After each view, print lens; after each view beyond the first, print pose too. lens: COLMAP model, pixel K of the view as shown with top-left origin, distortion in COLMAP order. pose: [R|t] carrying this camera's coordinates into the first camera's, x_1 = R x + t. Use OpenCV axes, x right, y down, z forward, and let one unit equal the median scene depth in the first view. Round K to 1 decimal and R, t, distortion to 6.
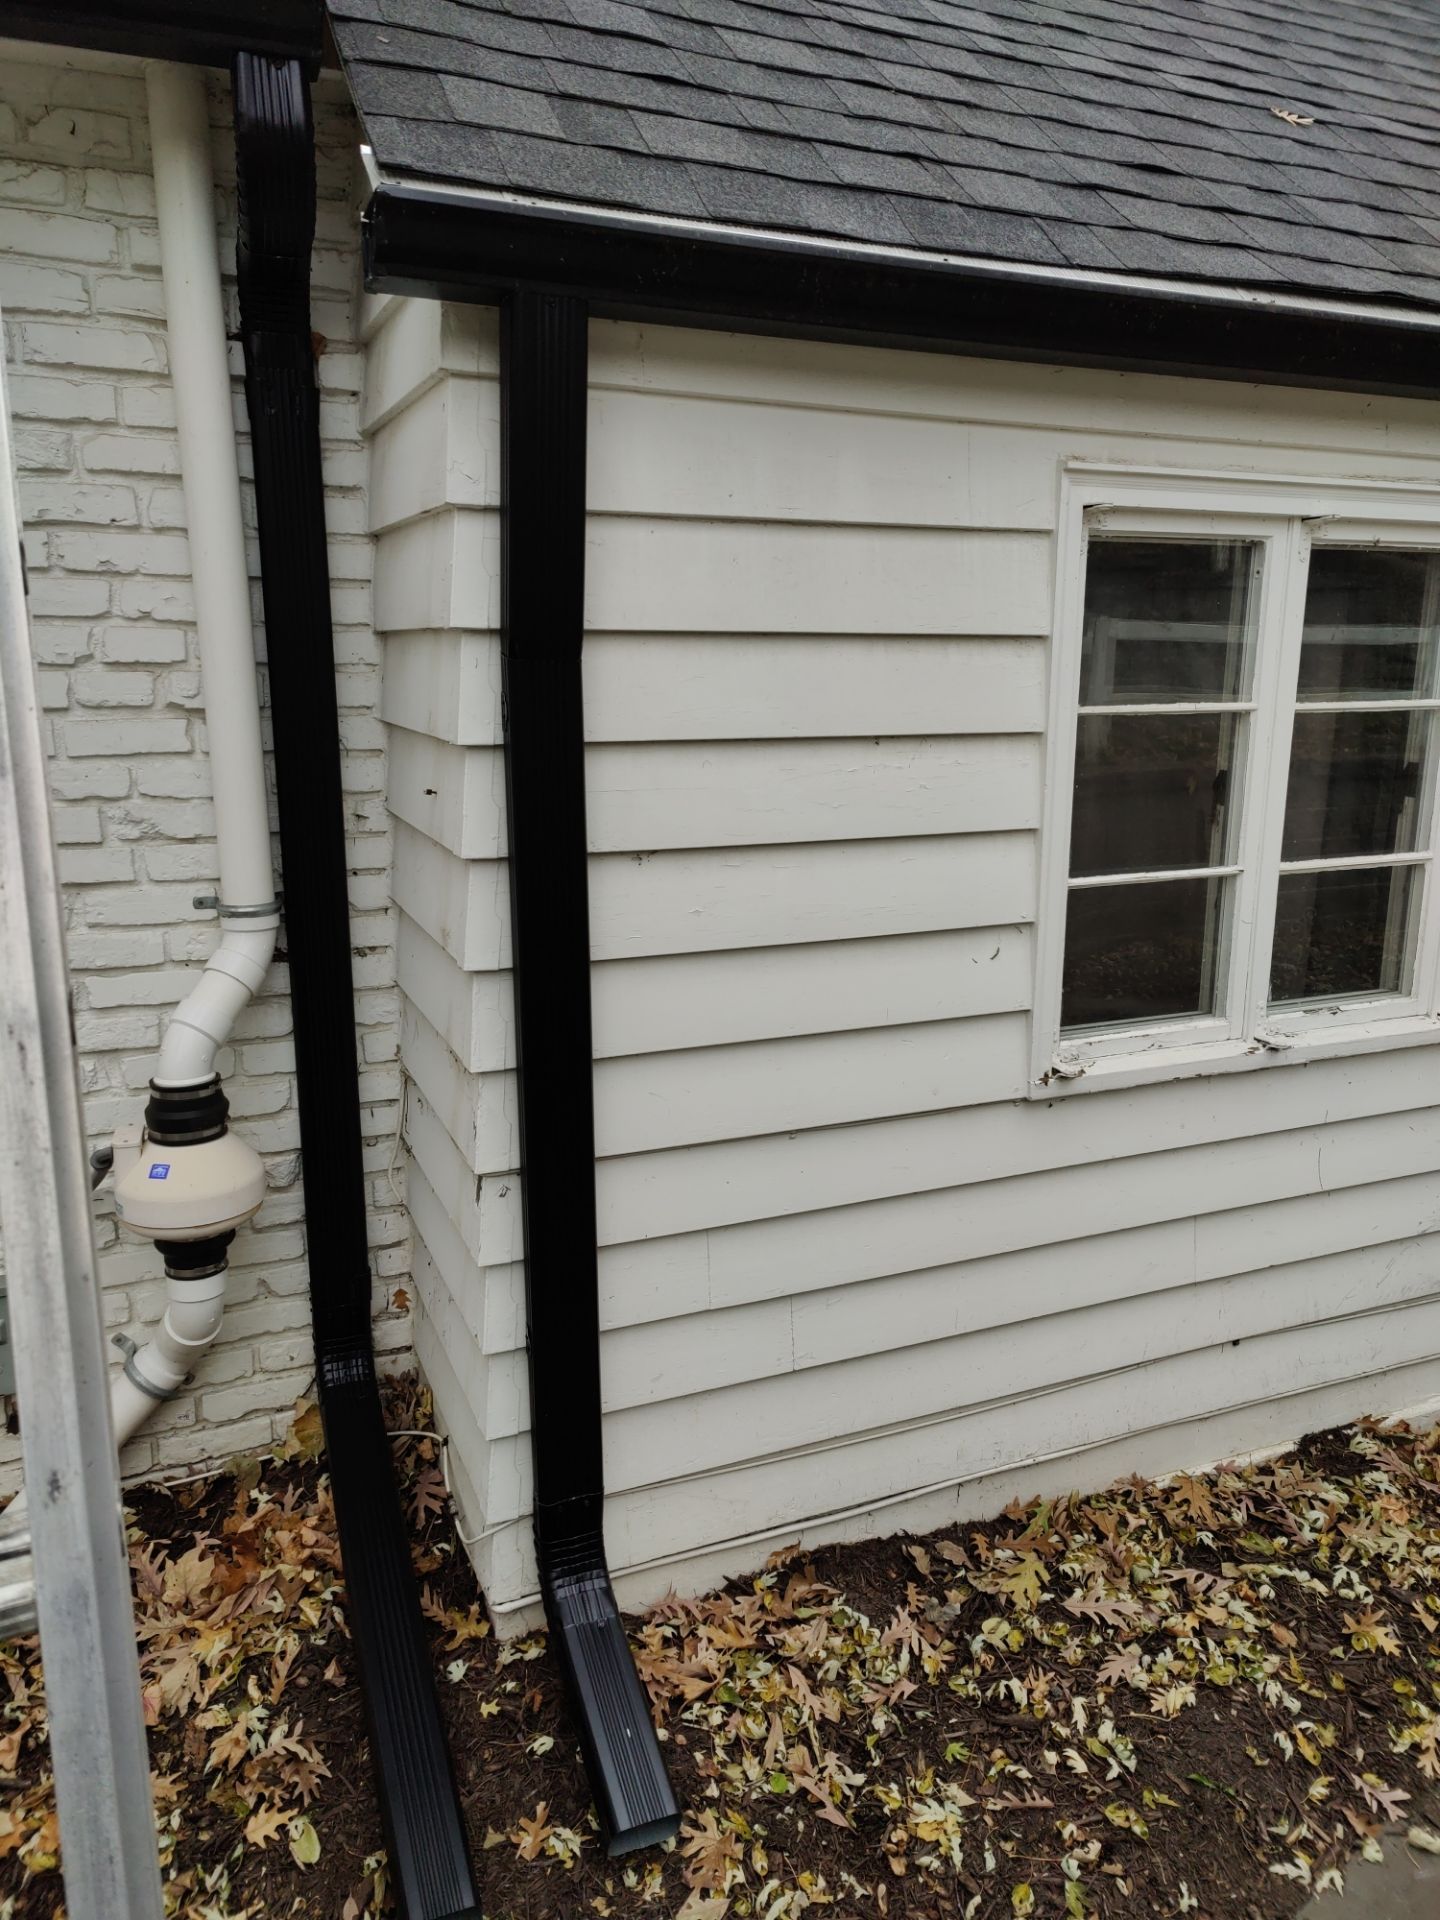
lens RADIAL K [[1326.1, 0, 724.8], [0, 1326.1, 951.5], [0, 0, 1]] dist [0.048615, -0.049595]
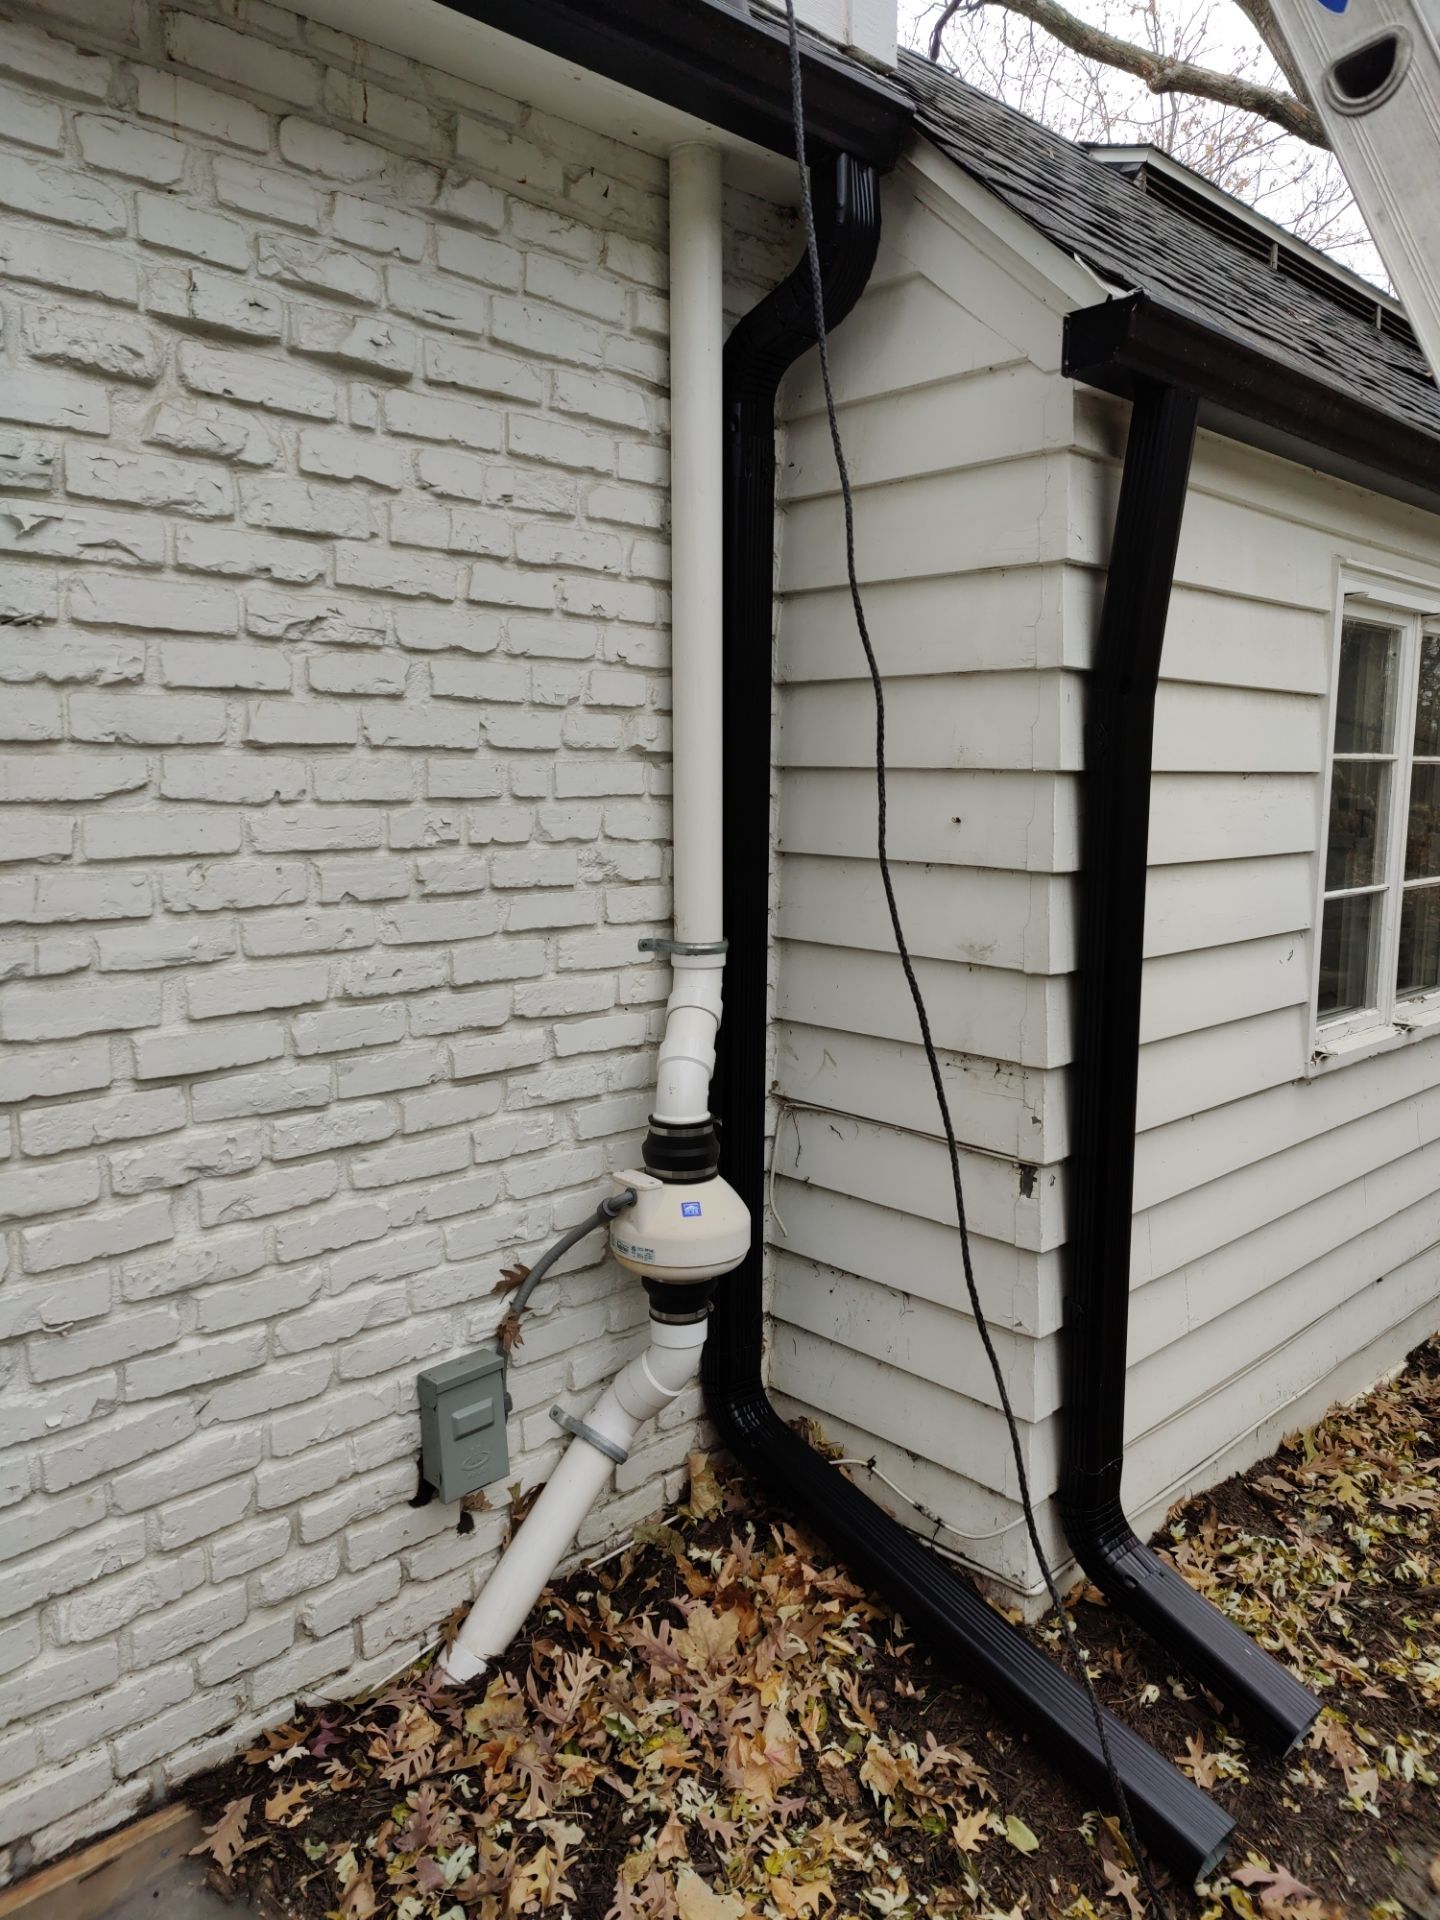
lens RADIAL K [[1326.1, 0, 706.1], [0, 1326.1, 953.2], [0, 0, 1]] dist [0.048615, -0.049595]
pose [[0.935362, -0.047364, 0.350507, -0.723911], [0.078337, 0.994123, -0.074712, 0.049367], [-0.344909, 0.097340, 0.933575, 0.056406]]
